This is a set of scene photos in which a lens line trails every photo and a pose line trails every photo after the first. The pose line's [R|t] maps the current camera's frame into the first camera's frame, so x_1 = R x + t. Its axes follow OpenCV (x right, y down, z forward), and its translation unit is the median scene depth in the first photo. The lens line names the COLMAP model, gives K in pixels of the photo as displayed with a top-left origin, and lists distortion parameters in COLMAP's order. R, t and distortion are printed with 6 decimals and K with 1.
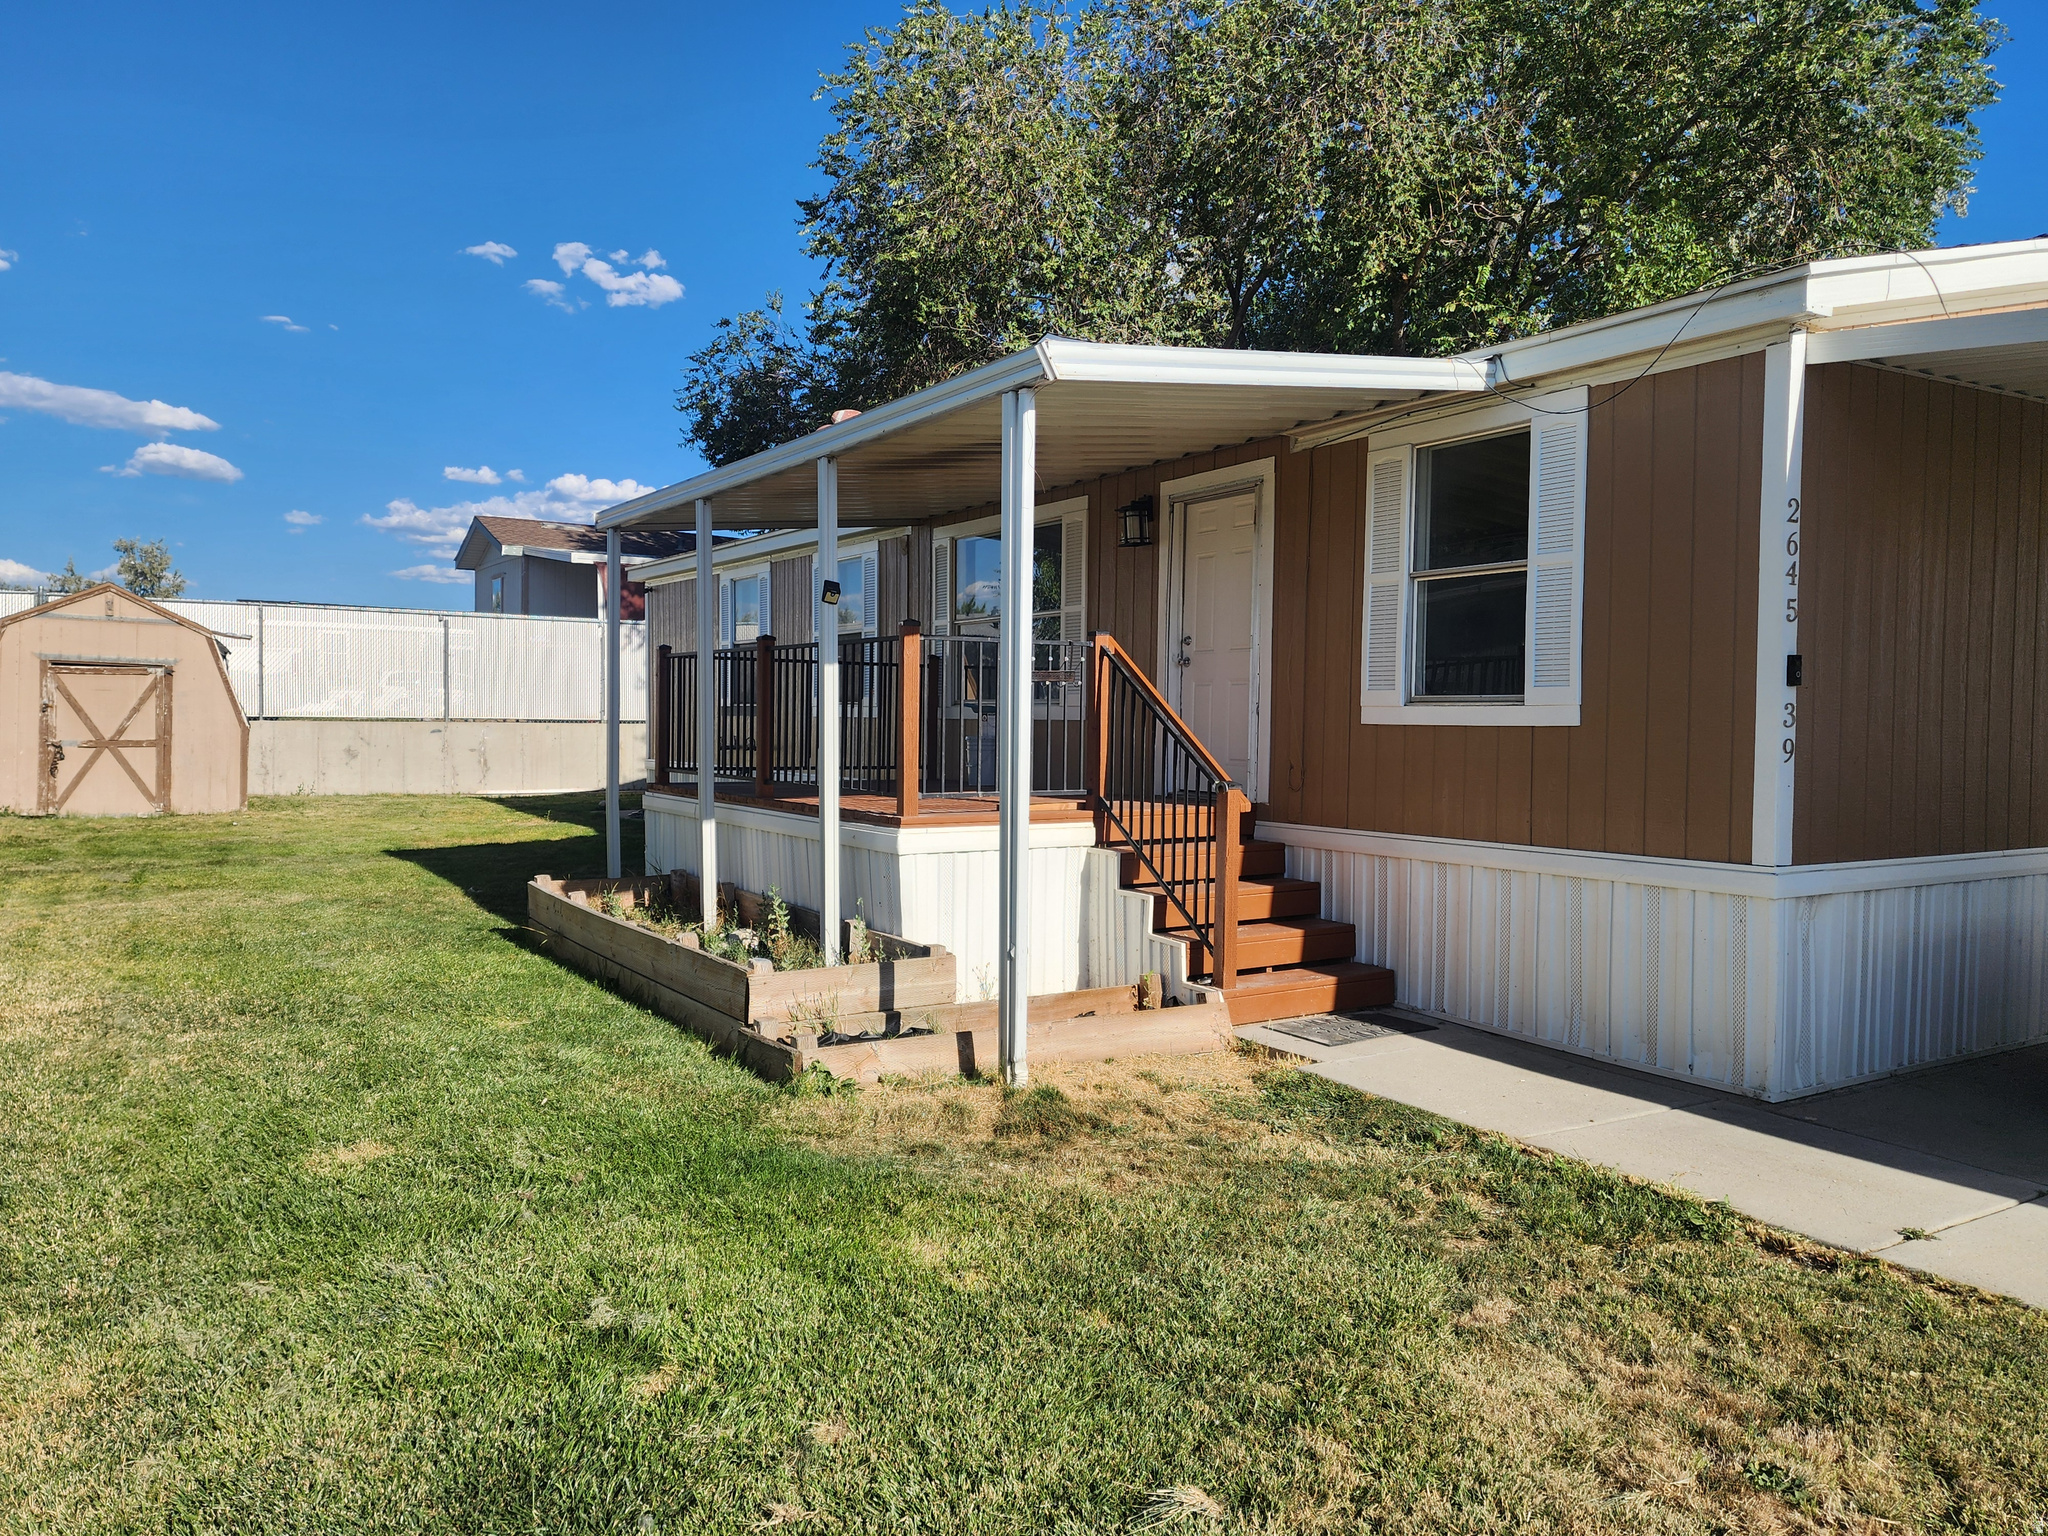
lens RADIAL K [[1411.0, 0, 1024.0], [0, 1411.0, 768.0], [0, 0, 1]] dist [0.072369, -0.058873]
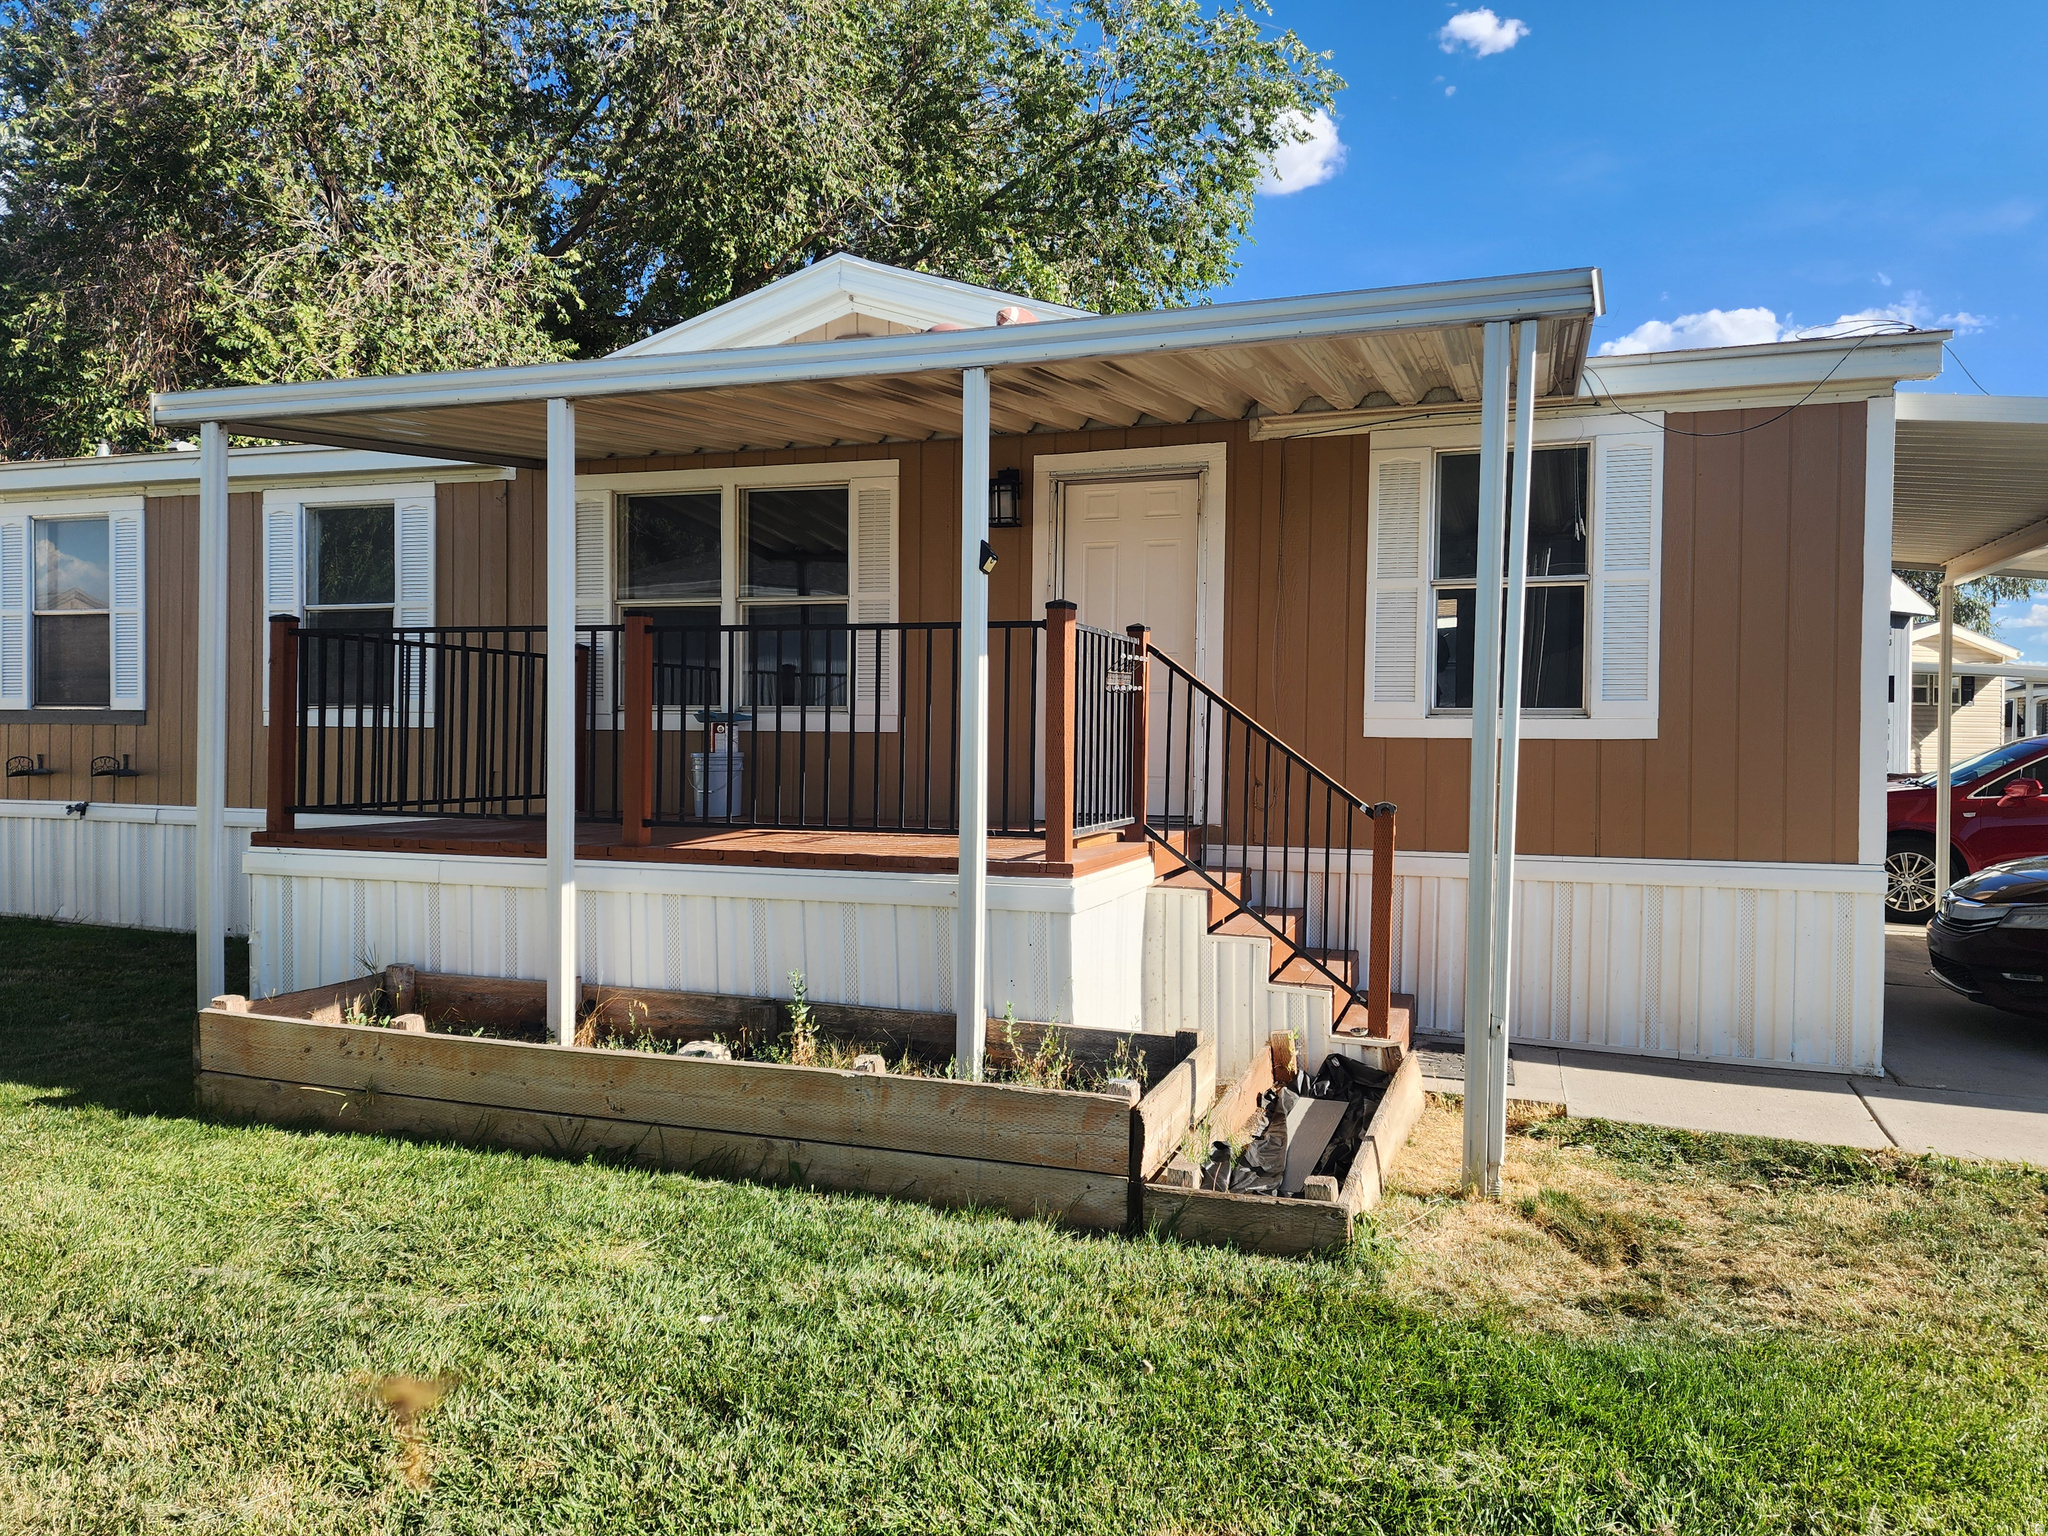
lens RADIAL K [[1411.0, 0, 1024.0], [0, 1411.0, 768.0], [0, 0, 1]] dist [0.072369, -0.058873]
pose [[0.794702, -0.018870, 0.606707, -0.552792], [0.021961, 0.999756, 0.002329, -0.018931], [-0.606603, 0.011473, 0.794922, 0.413594]]
